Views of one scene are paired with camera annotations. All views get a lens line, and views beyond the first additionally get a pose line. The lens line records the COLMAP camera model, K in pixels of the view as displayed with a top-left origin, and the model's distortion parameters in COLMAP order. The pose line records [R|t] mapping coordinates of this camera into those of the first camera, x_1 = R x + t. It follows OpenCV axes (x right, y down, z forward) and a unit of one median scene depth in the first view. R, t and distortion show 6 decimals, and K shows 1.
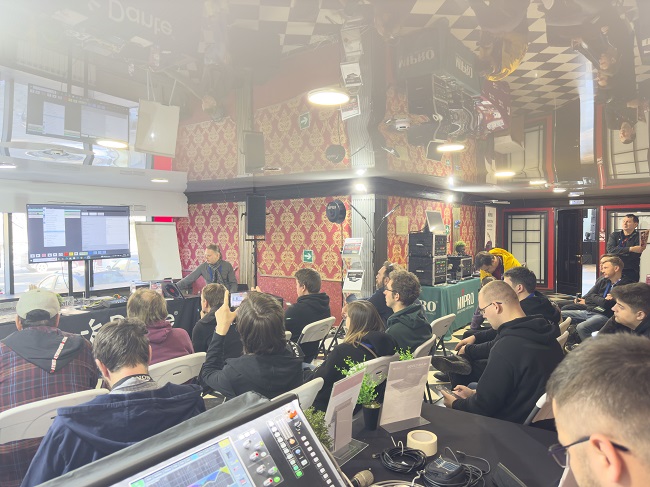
lens RADIAL K [[494.2, 0, 325.0], [0, 494.2, 243.5], [0, 0, 1]] dist [0.118389, -0.125891]
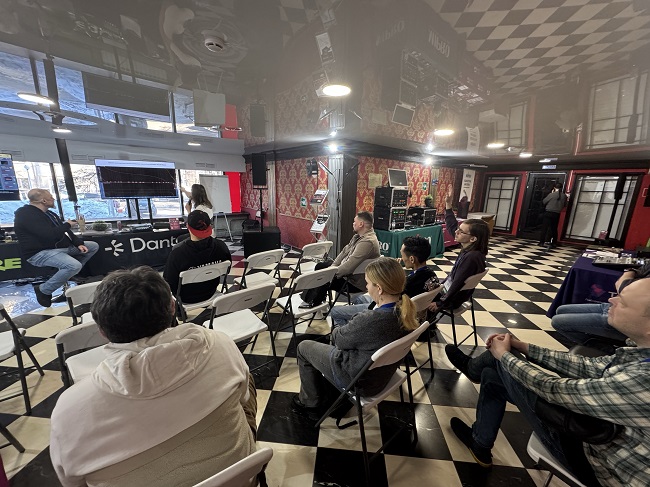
lens RADIAL K [[243.5, 0, 350.5], [0, 243.5, 241.8], [0, 0, 1]] dist [-0.029818, 0.018134]
pose [[0.958893, 0.090459, -0.268962, 0.301033], [-0.034677, 0.978079, 0.205327, -0.011186], [0.281640, -0.187560, 0.941010, 0.399953]]
